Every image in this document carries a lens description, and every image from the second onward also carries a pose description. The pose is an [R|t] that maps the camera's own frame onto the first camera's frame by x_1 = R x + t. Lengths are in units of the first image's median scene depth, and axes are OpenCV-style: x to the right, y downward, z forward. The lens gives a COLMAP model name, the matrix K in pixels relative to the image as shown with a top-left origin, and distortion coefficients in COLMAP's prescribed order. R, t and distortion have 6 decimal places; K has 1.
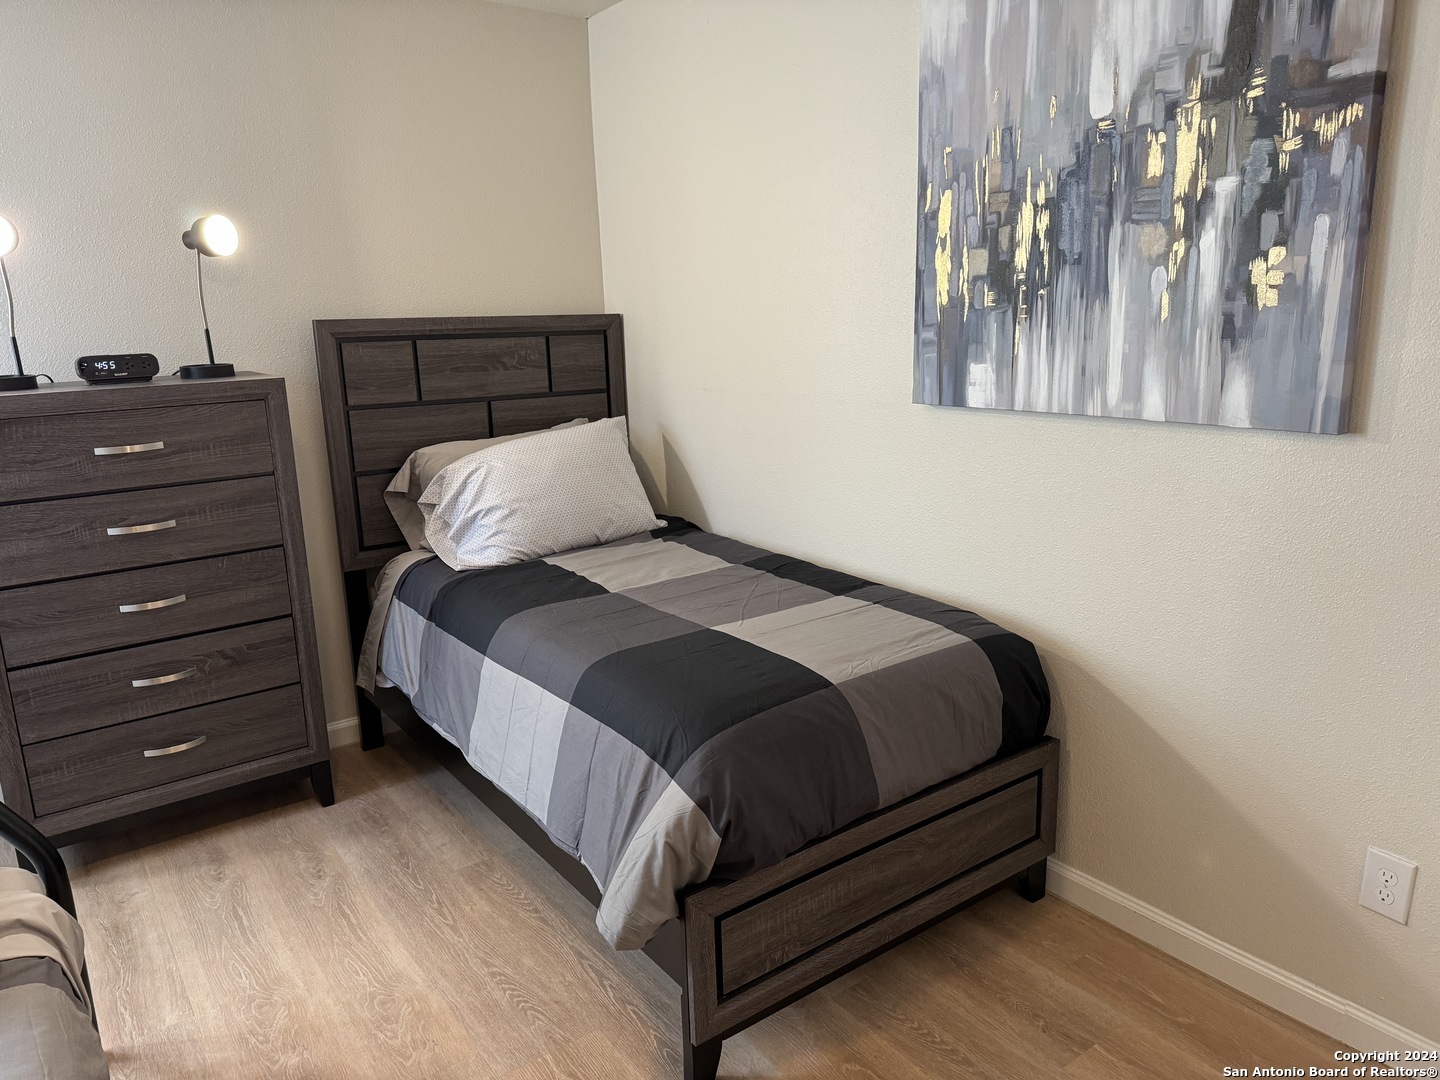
lens RADIAL K [[992.7, 0, 722.4], [0, 992.7, 543.2], [0, 0, 1]] dist [0.017923, -0.026203]
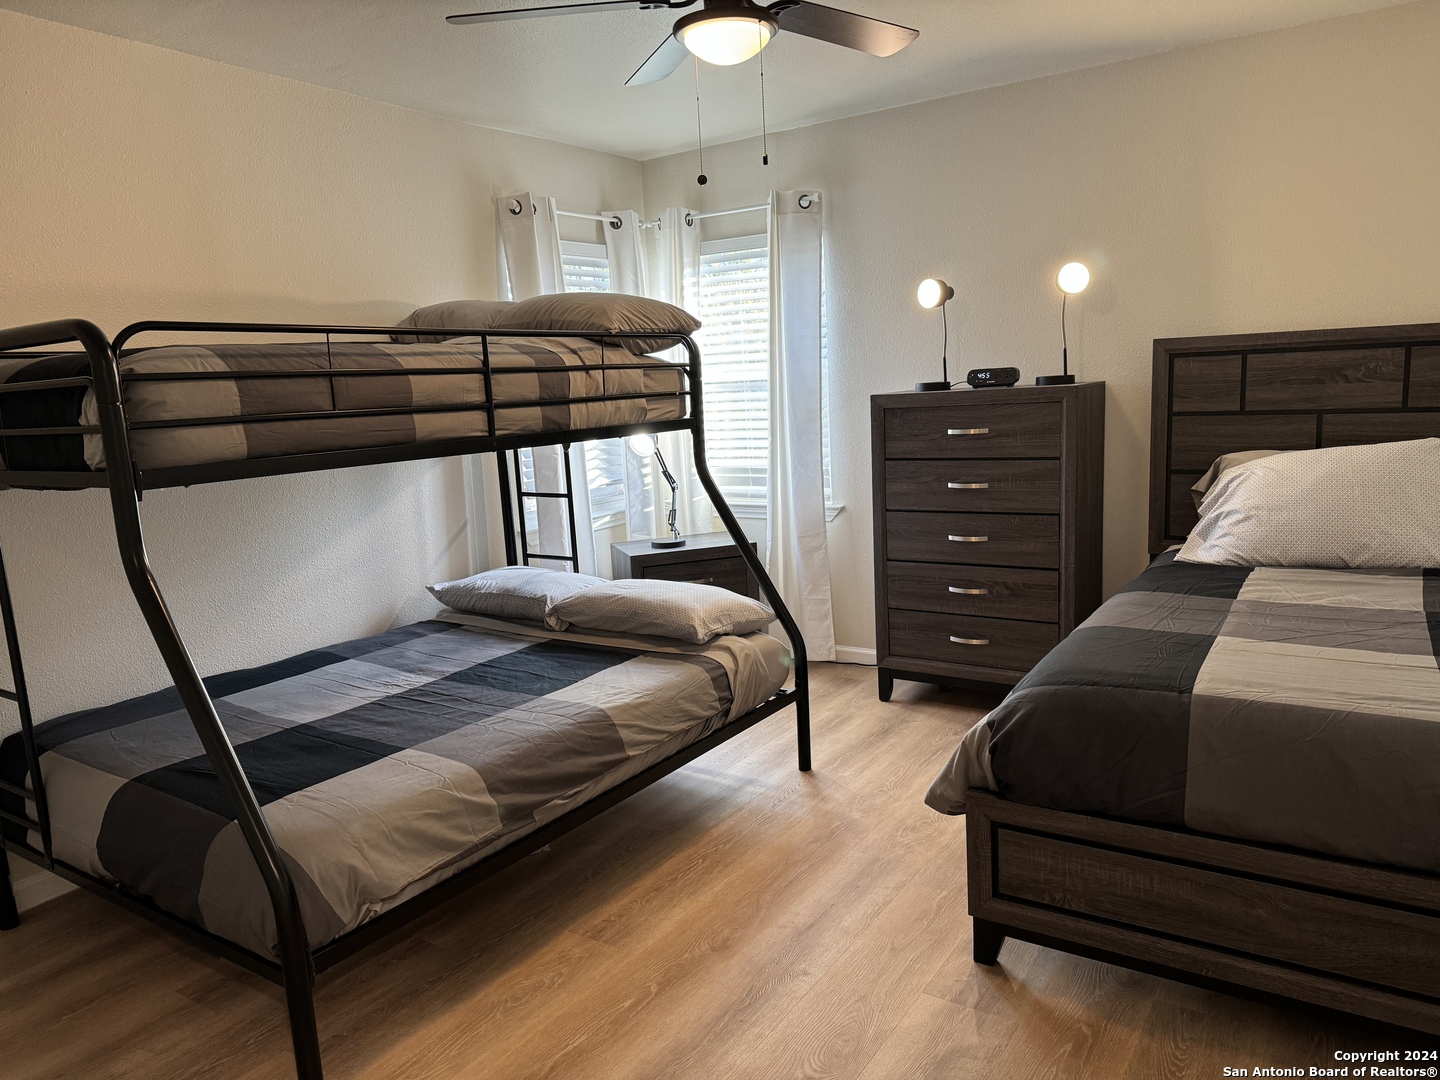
lens RADIAL K [[992.7, 0, 725.6], [0, 992.7, 538.1], [0, 0, 1]] dist [0.017923, -0.026203]
pose [[0.355407, 0.156998, -0.921433, 0.602247], [-0.172769, 0.979841, 0.100311, -0.022670], [0.918606, 0.123544, 0.375366, 0.117116]]
